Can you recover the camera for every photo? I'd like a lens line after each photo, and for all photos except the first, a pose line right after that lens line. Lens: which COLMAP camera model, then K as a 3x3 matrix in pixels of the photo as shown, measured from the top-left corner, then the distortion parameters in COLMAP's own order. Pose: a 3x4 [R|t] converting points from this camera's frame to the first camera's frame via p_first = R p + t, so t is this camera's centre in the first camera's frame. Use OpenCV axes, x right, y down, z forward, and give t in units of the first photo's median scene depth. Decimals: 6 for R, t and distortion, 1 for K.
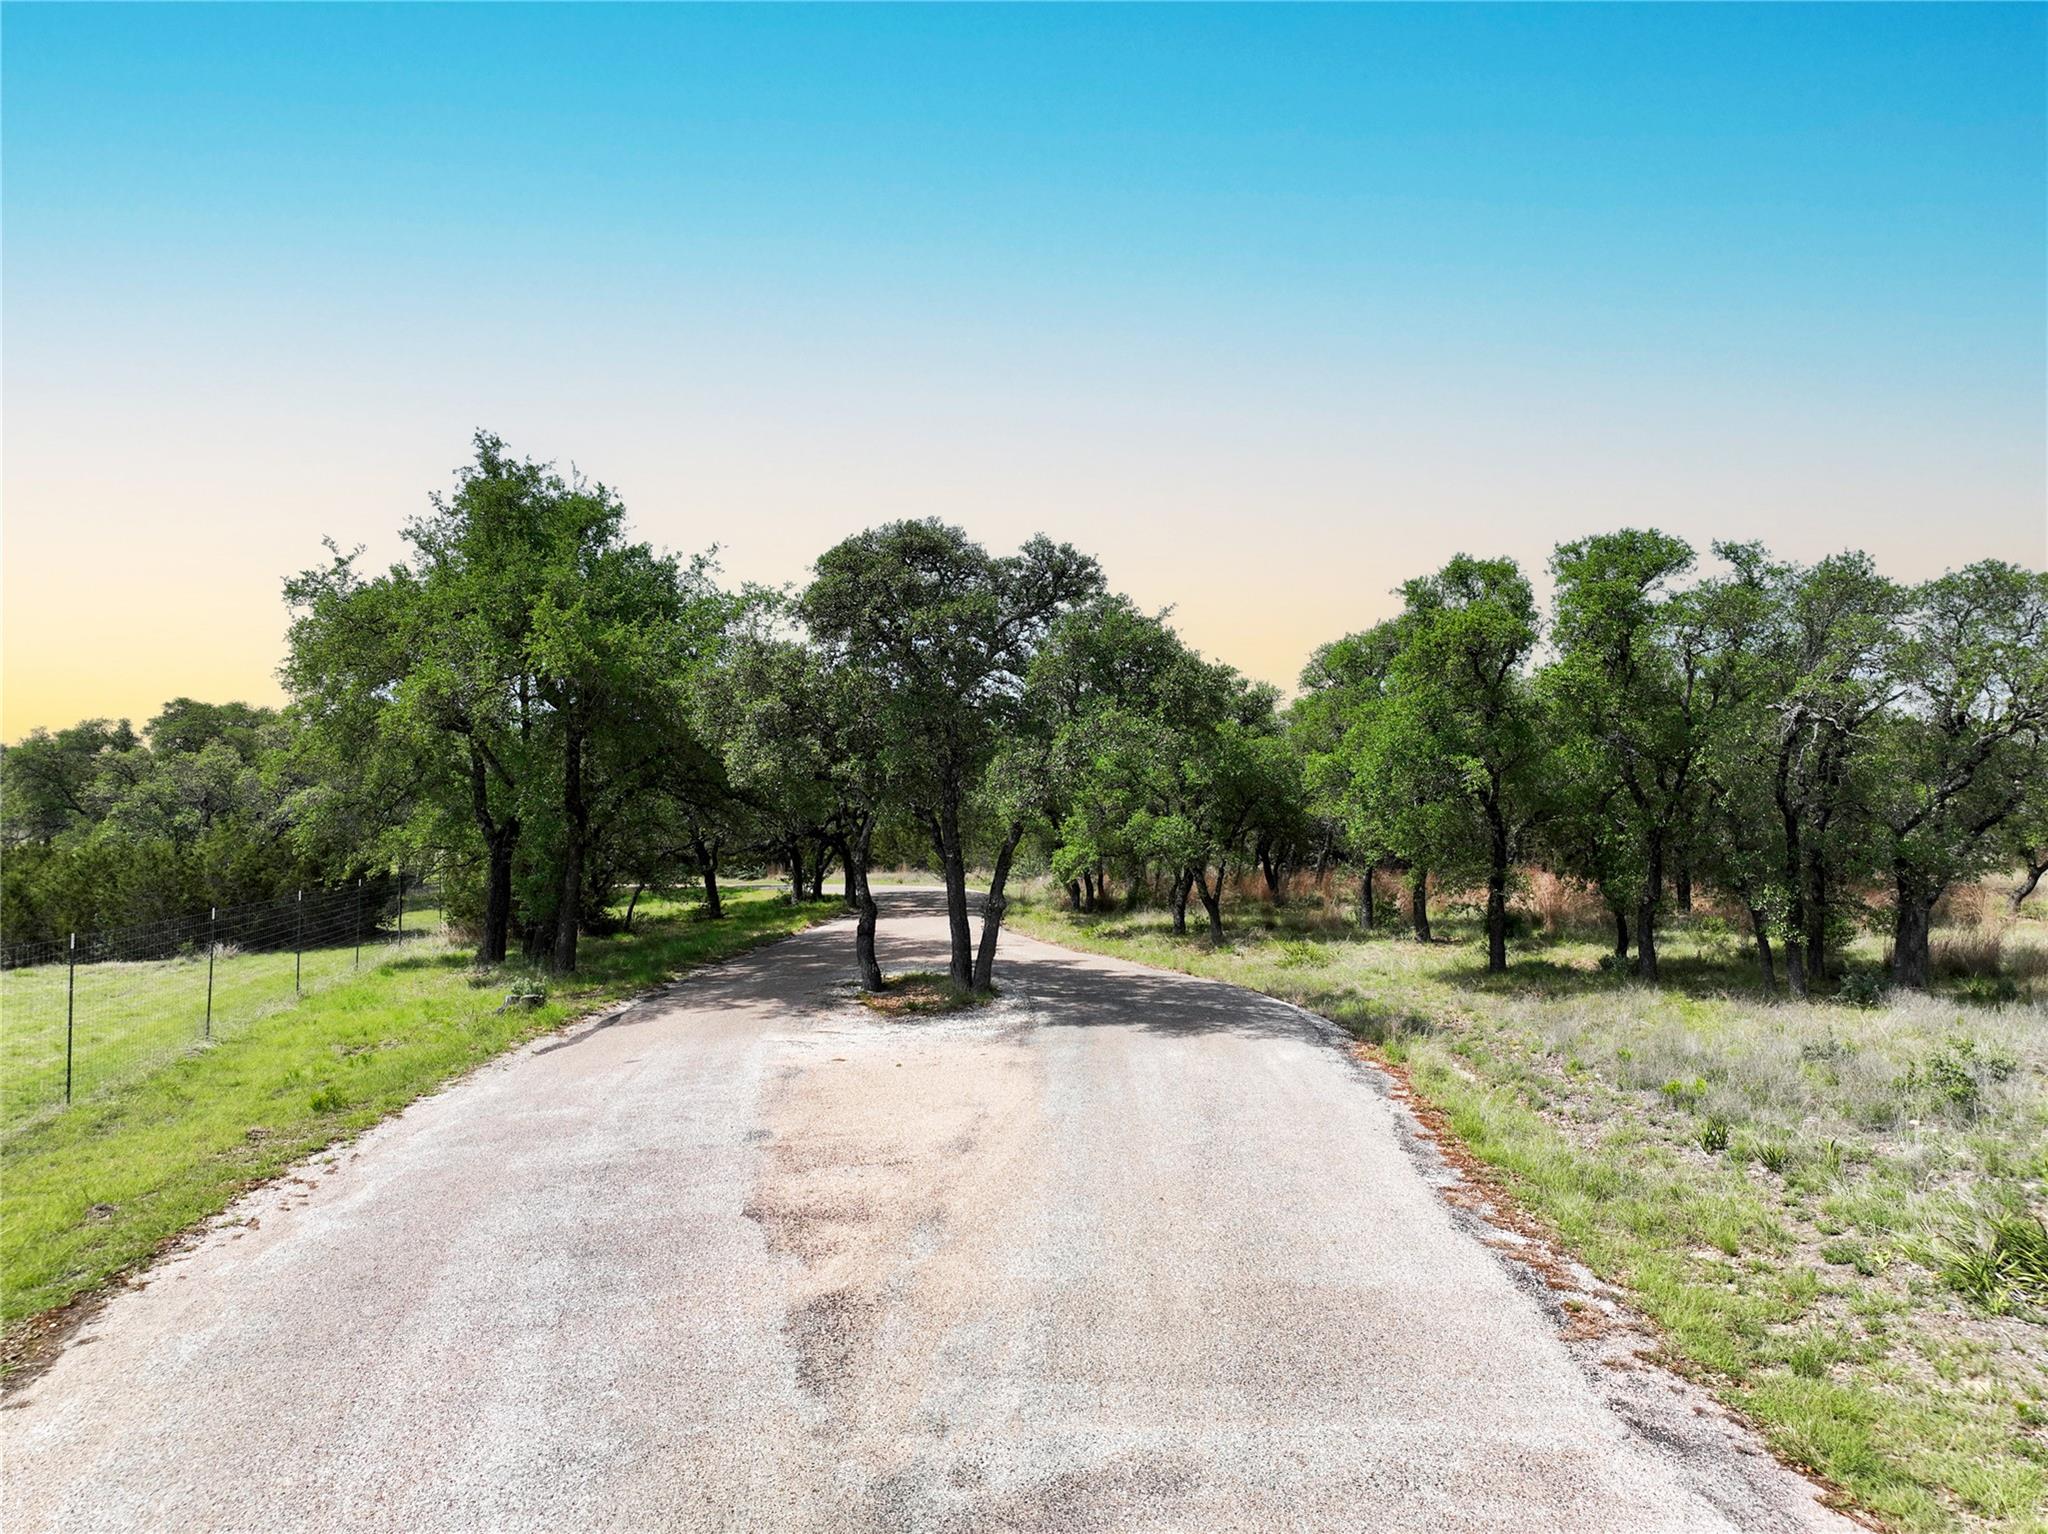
lens RADIAL K [[1443.6, 0, 1021.1], [0, 1443.6, 764.4], [0, 0, 1]] dist [0.002444, 0.016885]
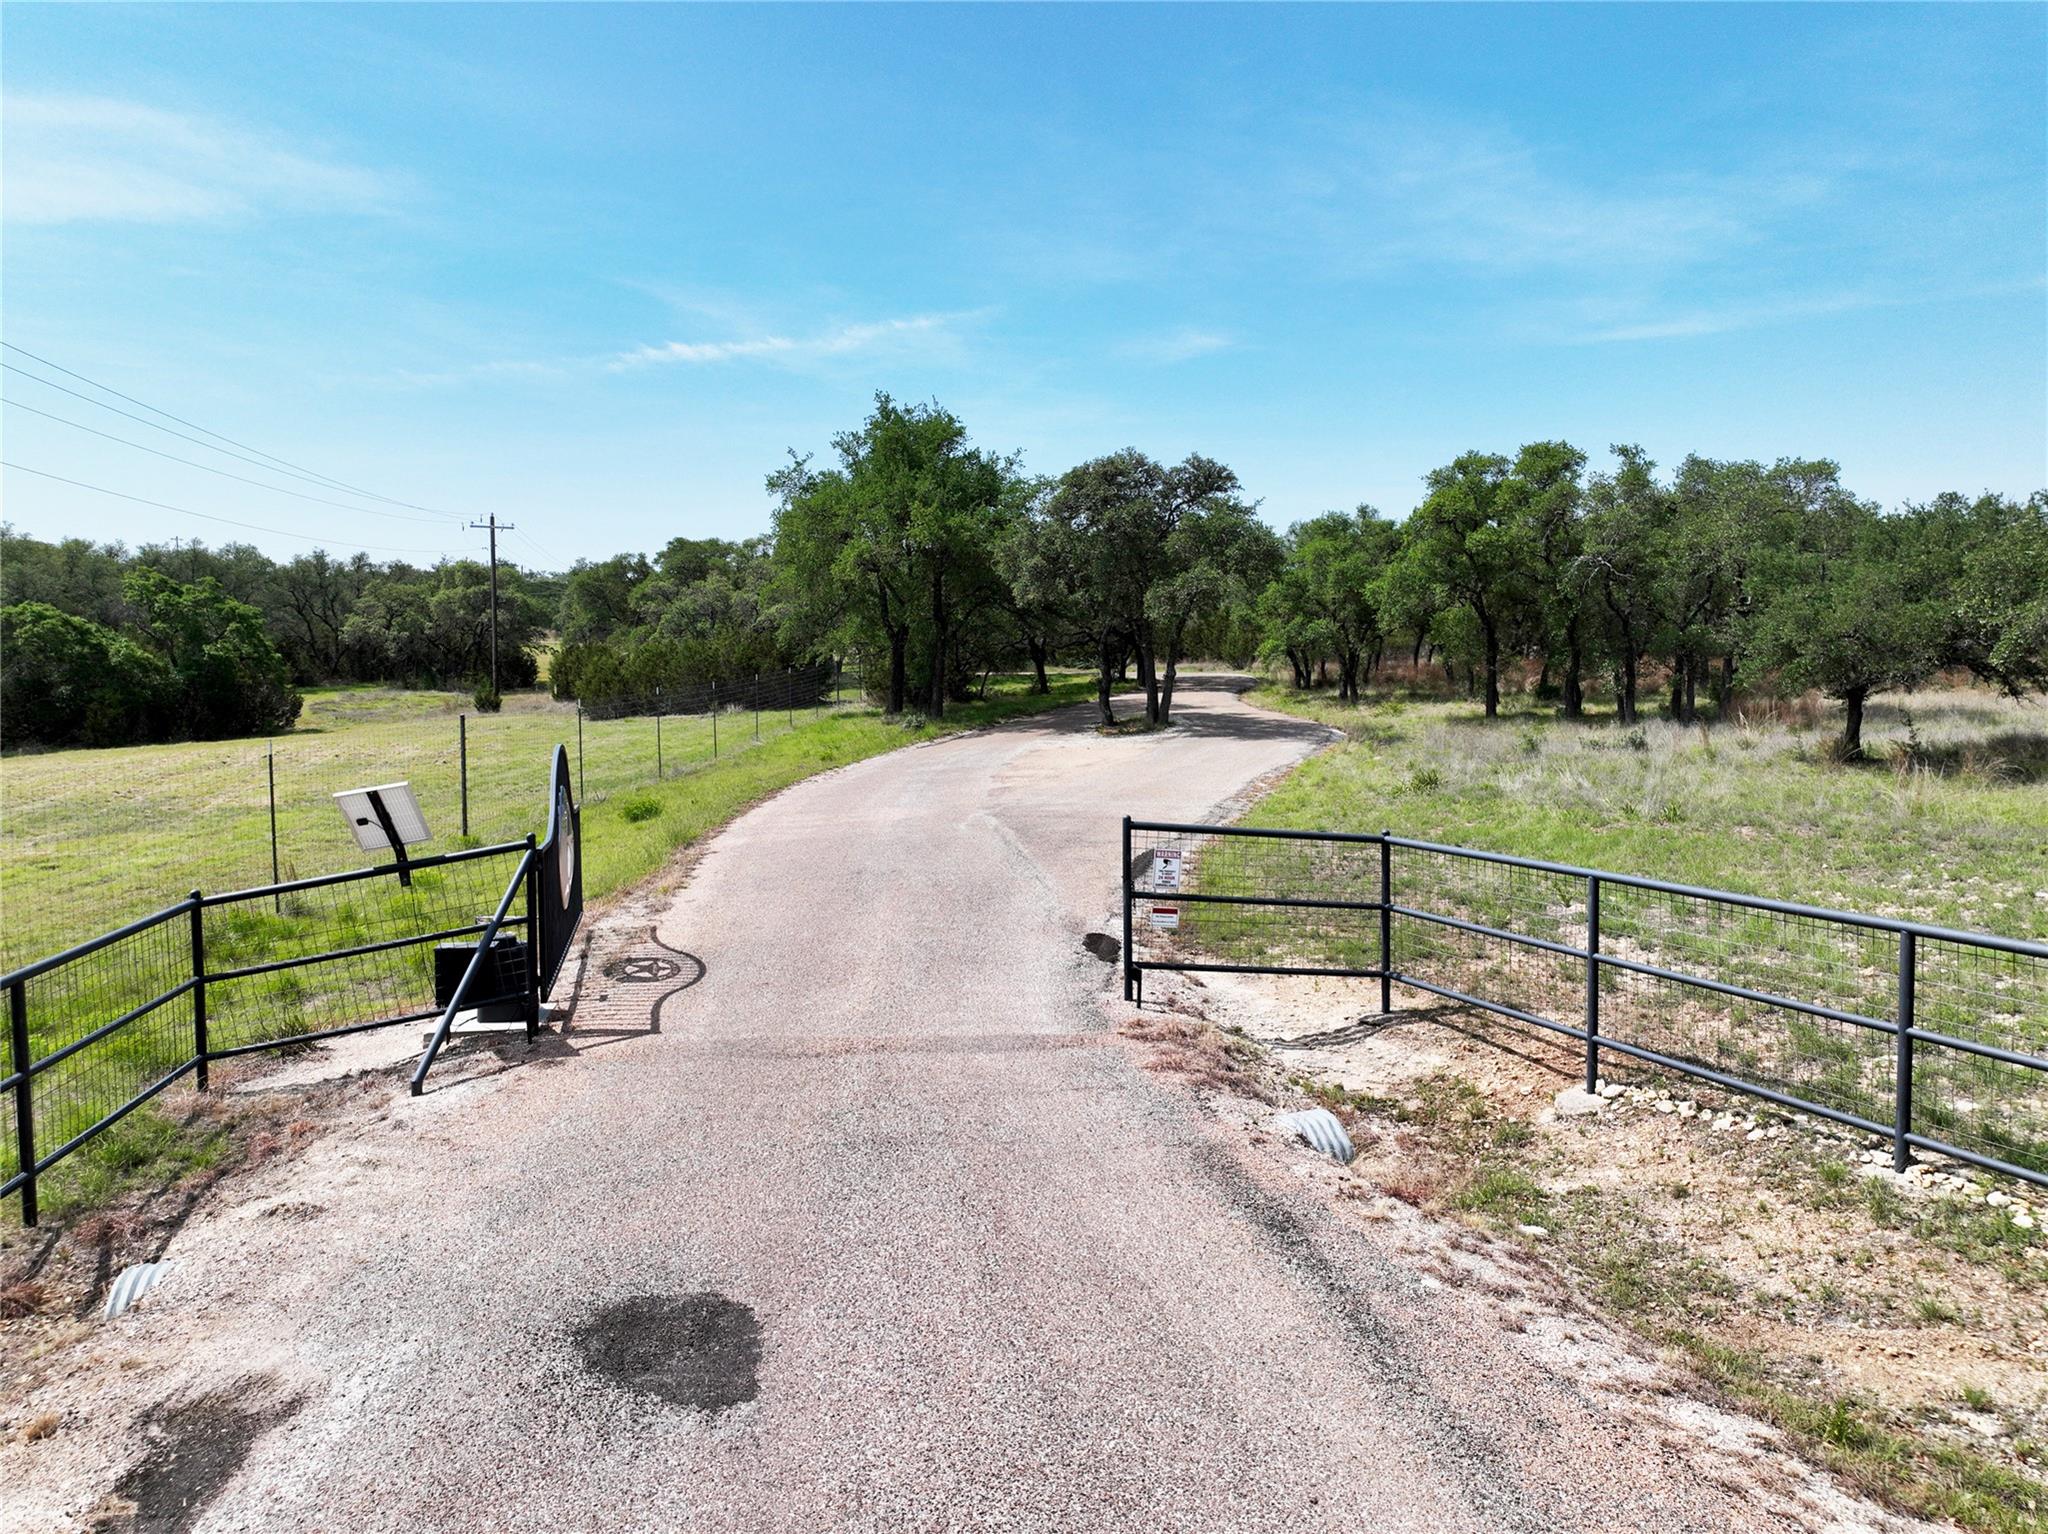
lens RADIAL K [[1443.6, 0, 1025.4], [0, 1443.6, 766.2], [0, 0, 1]] dist [0.002444, 0.016885]
pose [[0.967272, 0.016478, -0.253207, 0.191785], [0.019335, 0.990202, 0.138300, -0.026245], [0.253005, -0.138670, 0.957475, -0.536867]]
